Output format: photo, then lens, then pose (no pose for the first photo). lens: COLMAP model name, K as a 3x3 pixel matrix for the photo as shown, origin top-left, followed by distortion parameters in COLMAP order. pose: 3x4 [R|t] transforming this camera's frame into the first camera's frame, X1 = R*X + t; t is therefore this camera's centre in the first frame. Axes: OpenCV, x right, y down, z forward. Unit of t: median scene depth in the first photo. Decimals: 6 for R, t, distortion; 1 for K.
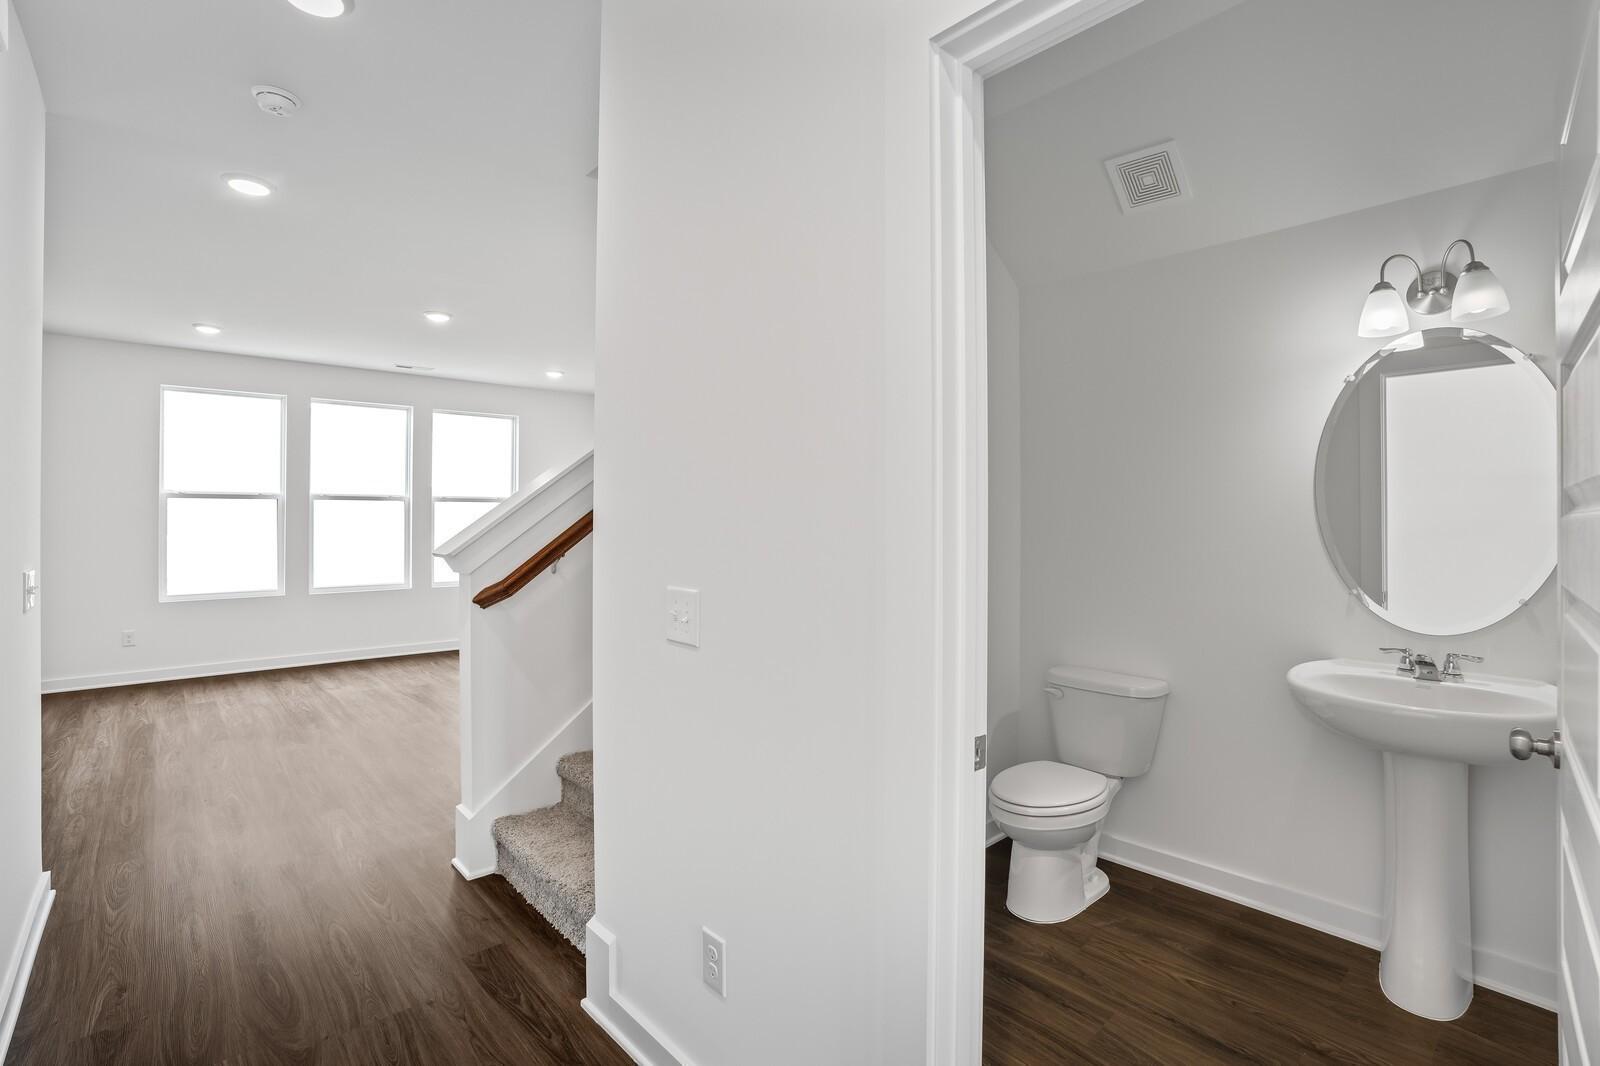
lens RADIAL K [[735.2, 0, 804.4], [0, 735.2, 522.8], [0, 0, 1]] dist [-0.000472, 0.000034]
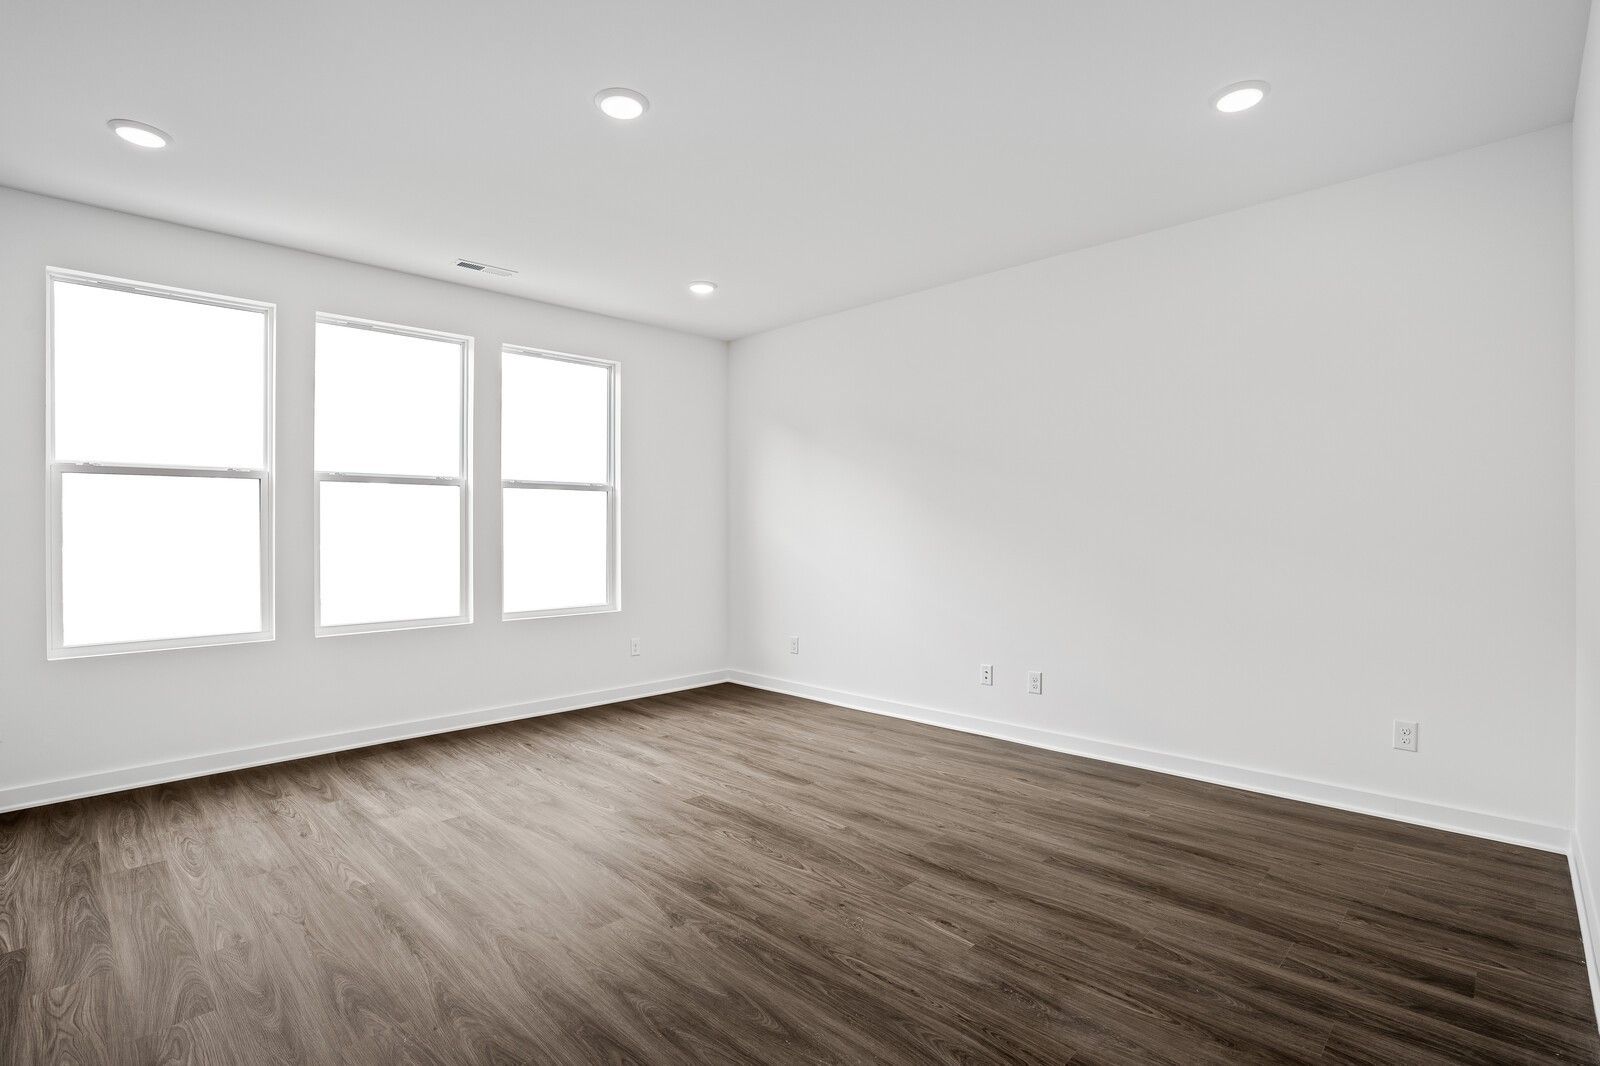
lens RADIAL K [[713.8, 0, 781.7], [0, 713.8, 537.8], [0, 0, 1]] dist [-0.002304, 0.000536]
pose [[0.997657, -0.005654, 0.068173, -0.371283], [0.005389, 0.999977, 0.004078, 0.017174], [-0.068195, -0.003701, 0.997665, 0.437295]]
